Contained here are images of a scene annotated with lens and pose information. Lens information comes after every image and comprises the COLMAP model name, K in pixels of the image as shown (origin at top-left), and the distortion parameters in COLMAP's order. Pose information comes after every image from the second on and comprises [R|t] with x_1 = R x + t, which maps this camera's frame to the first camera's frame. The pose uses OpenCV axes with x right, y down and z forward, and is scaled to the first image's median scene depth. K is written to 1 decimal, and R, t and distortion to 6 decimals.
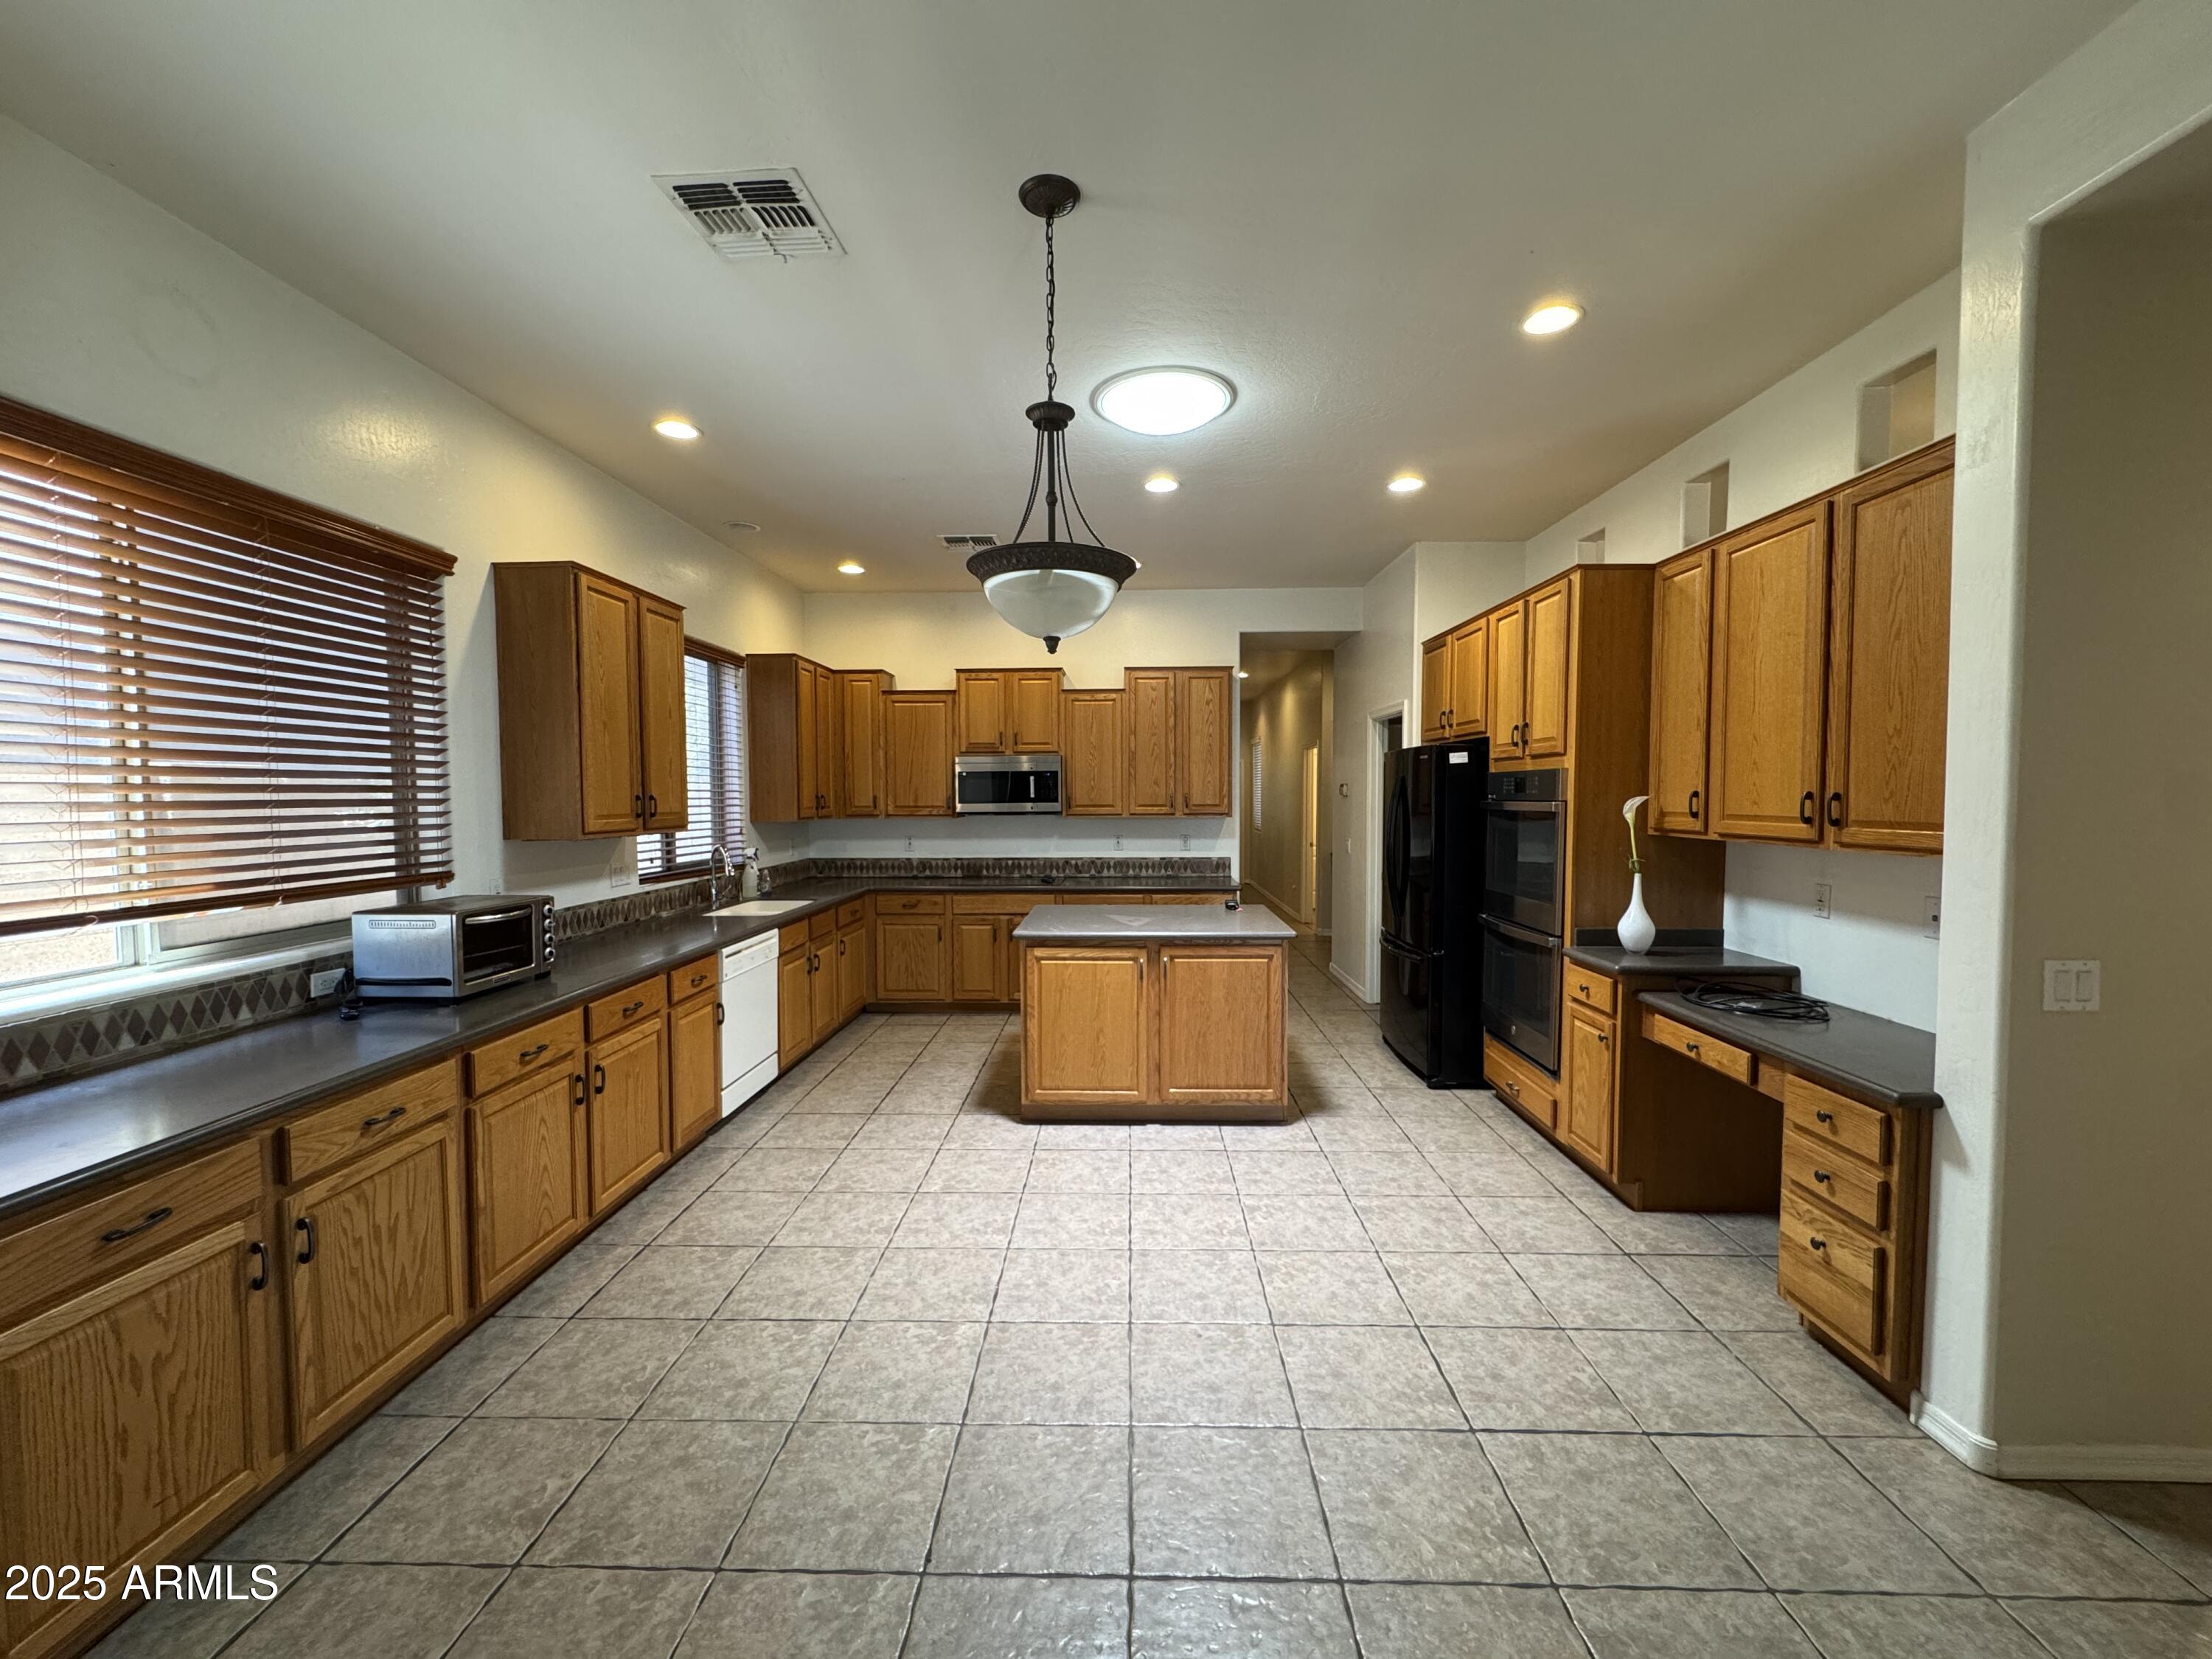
lens RADIAL K [[880.1, 0, 1100.4], [0, 880.1, 829.8], [0, 0, 1]] dist [-0.005599, 0.001272]
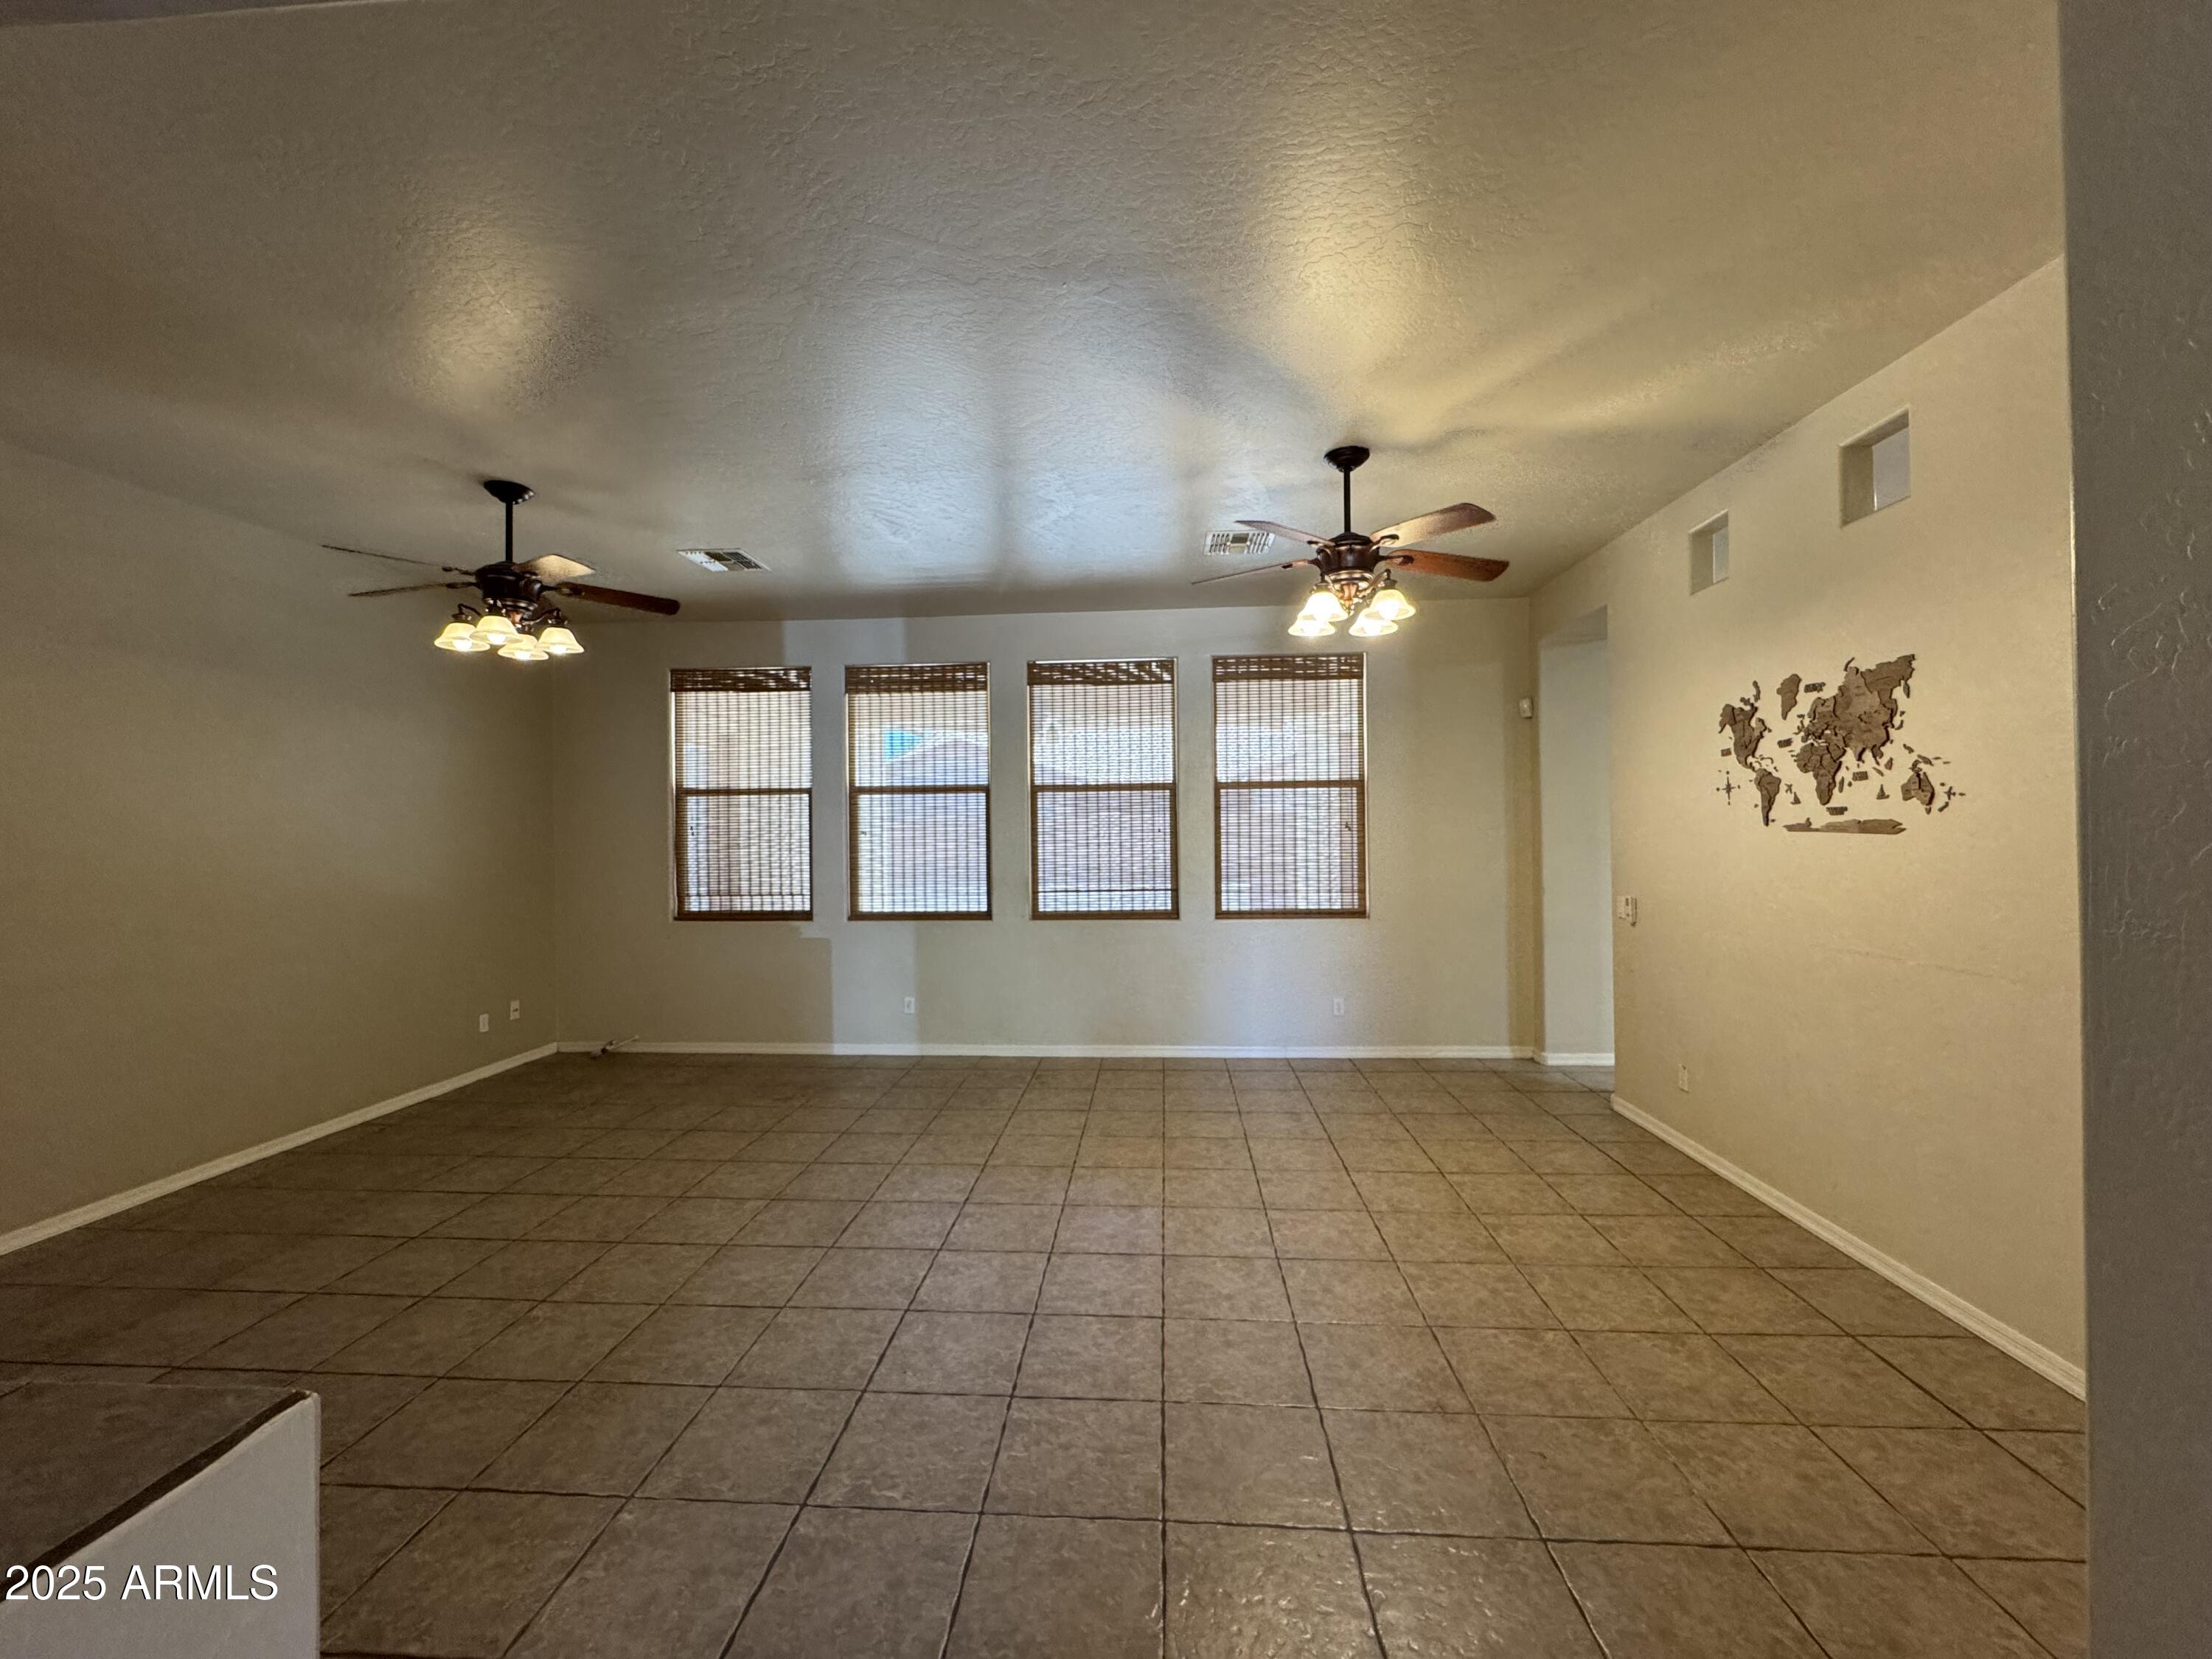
lens RADIAL K [[880.1, 0, 1103.6], [0, 880.1, 832.8], [0, 0, 1]] dist [-0.005599, 0.001272]
pose [[0.999461, -0.001200, -0.032796, -0.002201], [-0.000176, 0.999122, -0.041895, 0.006535], [0.032817, 0.041879, 0.998584, -0.094420]]
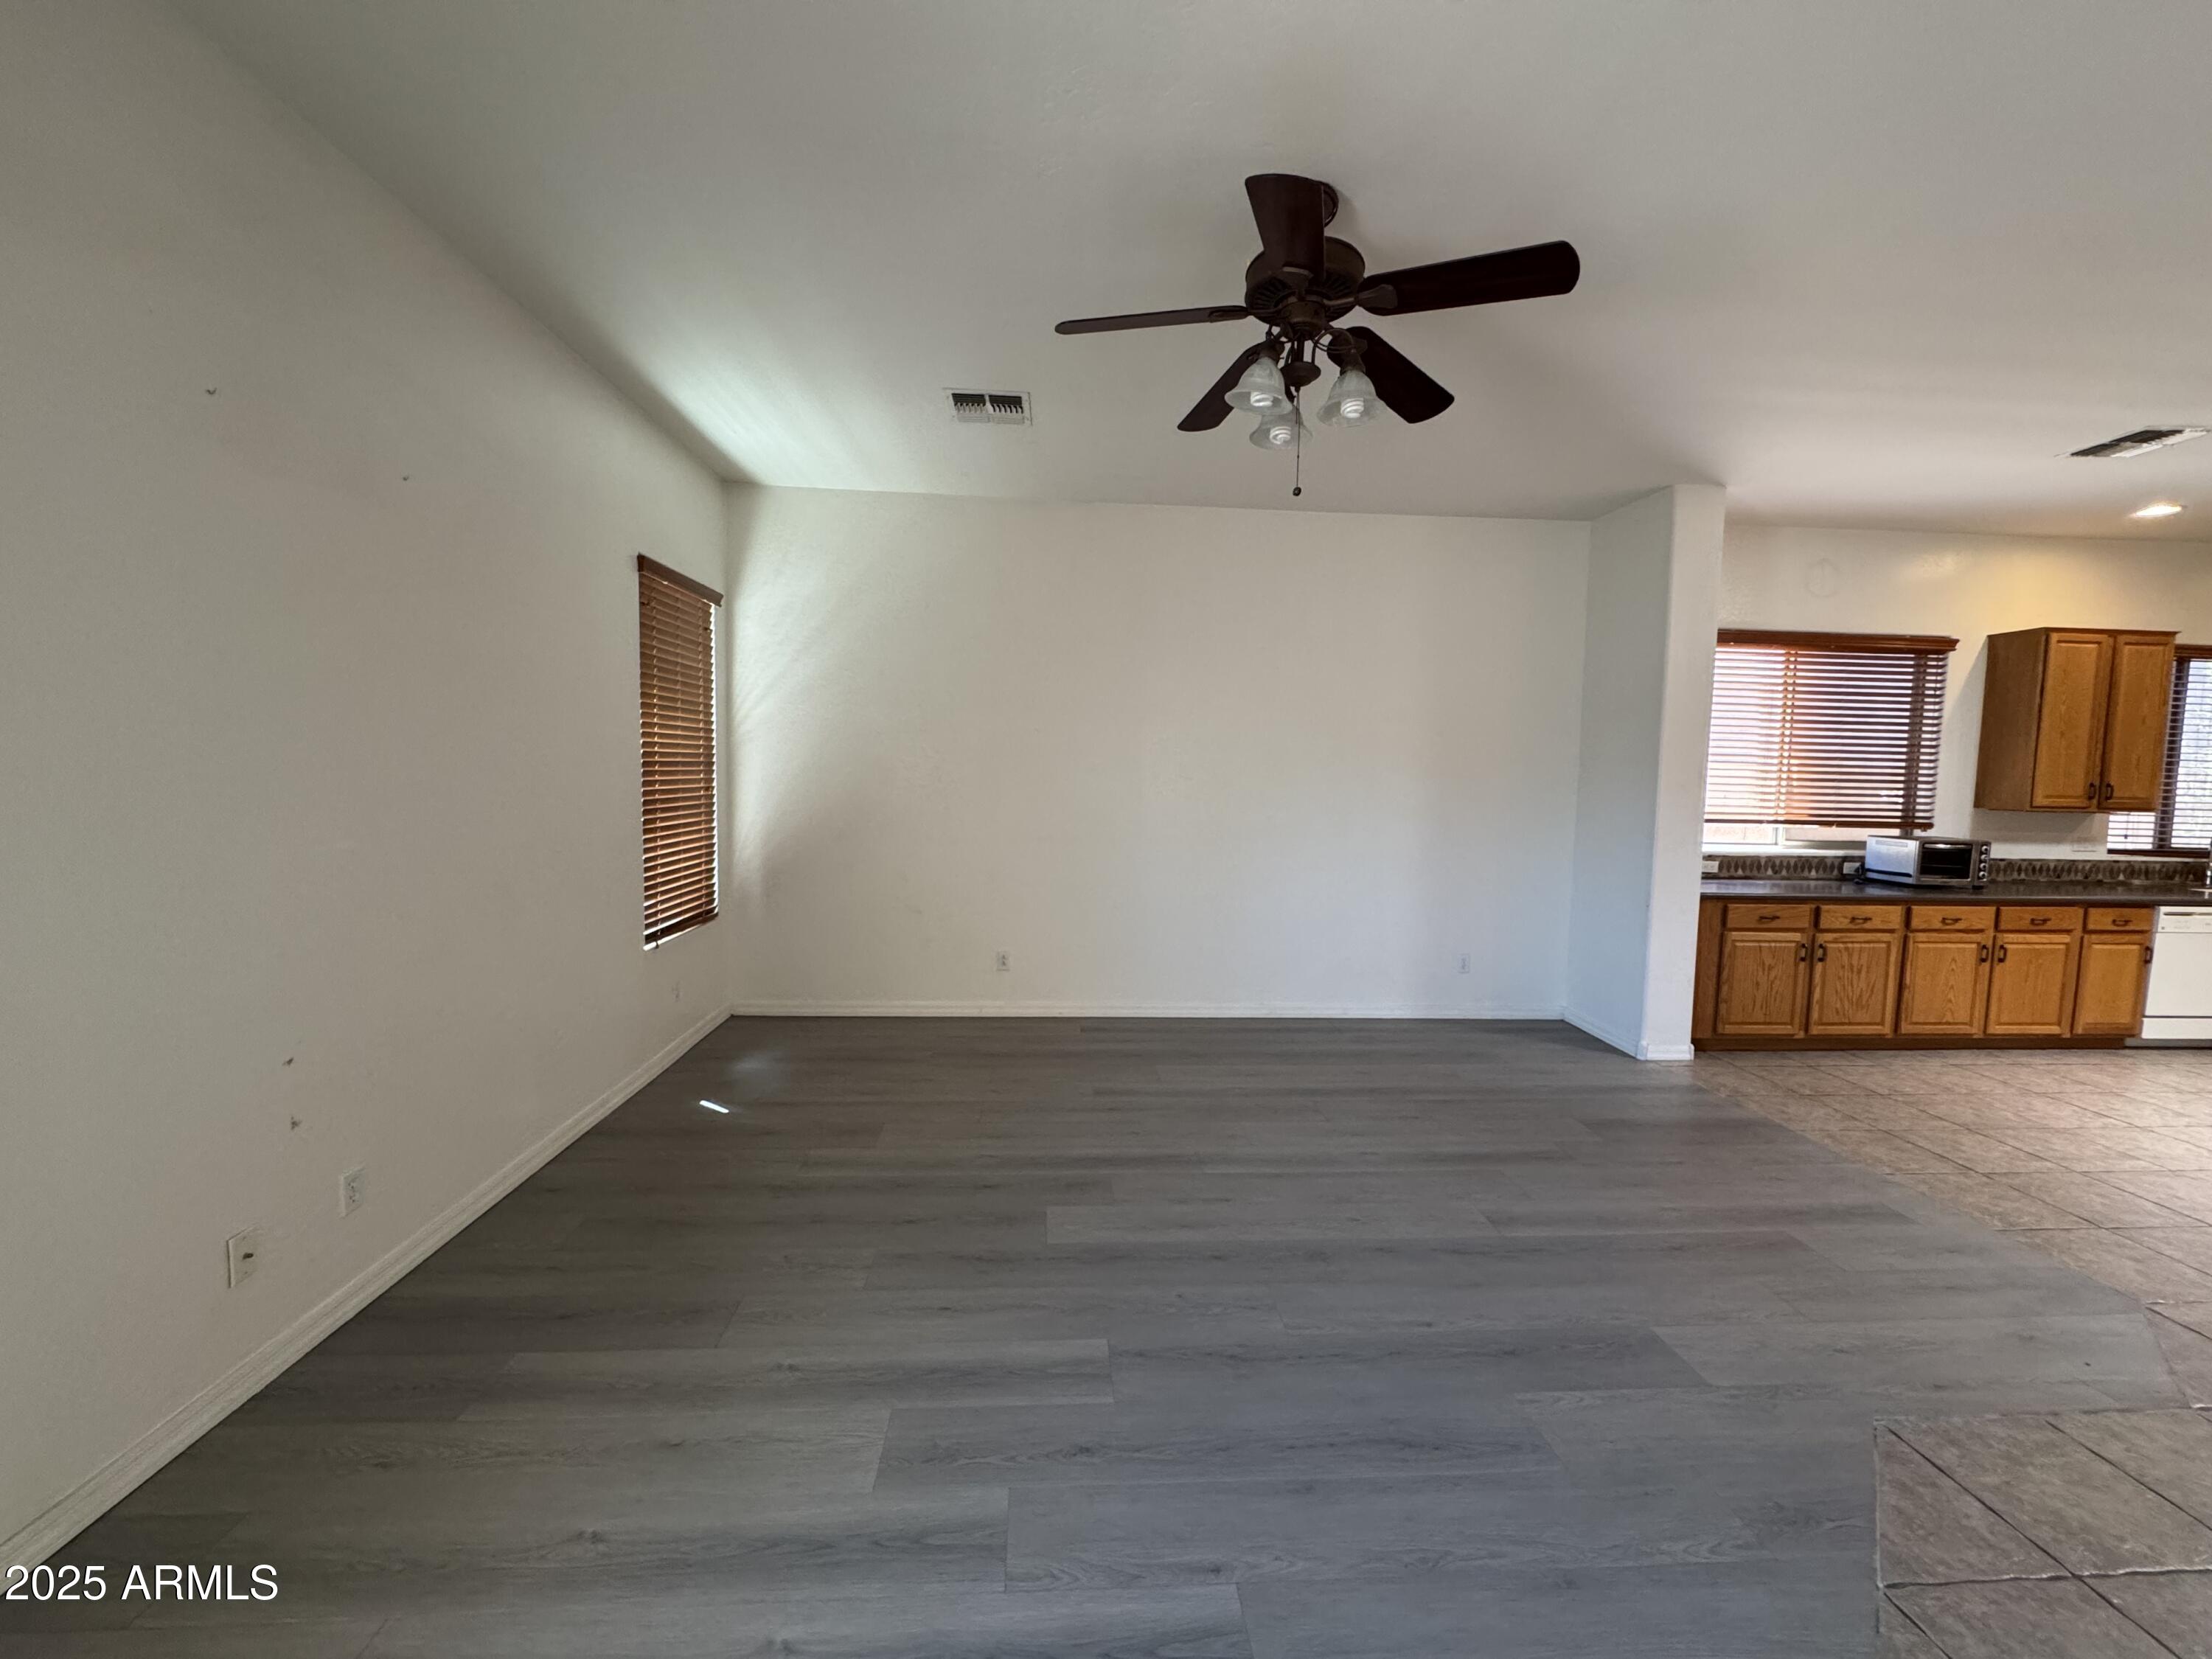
lens RADIAL K [[880.1, 0, 1107.6], [0, 880.1, 827.0], [0, 0, 1]] dist [-0.005599, 0.001272]
pose [[0.093690, 0.077975, -0.992543, 0.830380], [-0.064954, 0.995283, 0.072059, 0.036158], [0.993480, 0.057719, 0.098313, -0.790292]]
